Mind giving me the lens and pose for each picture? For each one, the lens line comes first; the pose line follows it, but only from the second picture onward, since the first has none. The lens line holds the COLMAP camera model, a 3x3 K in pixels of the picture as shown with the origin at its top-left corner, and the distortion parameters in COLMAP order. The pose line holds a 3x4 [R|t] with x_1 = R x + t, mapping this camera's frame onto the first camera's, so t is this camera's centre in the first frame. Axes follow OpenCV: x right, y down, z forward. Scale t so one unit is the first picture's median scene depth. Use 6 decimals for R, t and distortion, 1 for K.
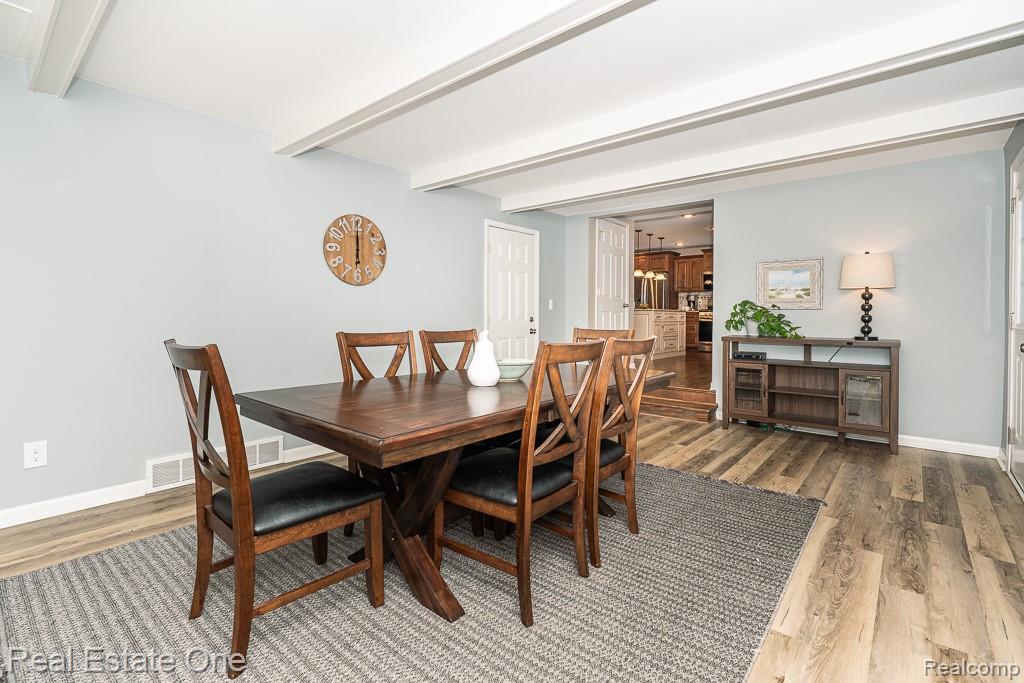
lens RADIAL K [[472.1, 0, 512.6], [0, 472.1, 332.4], [0, 0, 1]] dist [-0.000923, -0.000248]
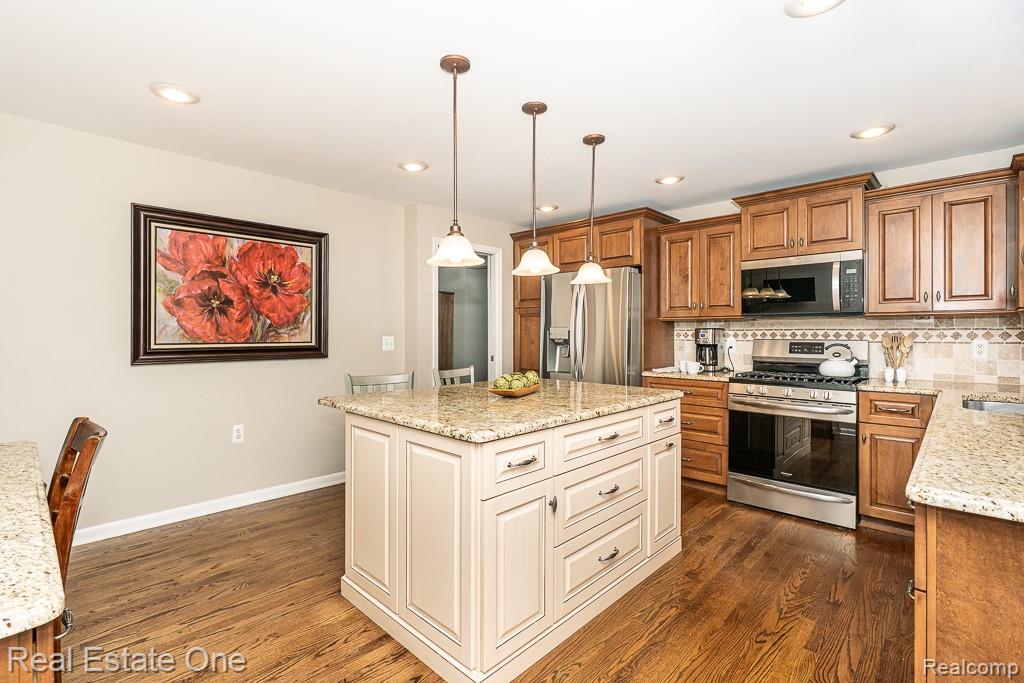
lens RADIAL K [[472.1, 0, 512.4], [0, 472.1, 335.4], [0, 0, 1]] dist [-0.000923, -0.000248]
pose [[0.998797, 0.003594, -0.048910, 0.251900], [-0.004733, 0.999720, -0.023198, -0.066006], [0.048813, 0.023402, 0.998534, 0.641457]]
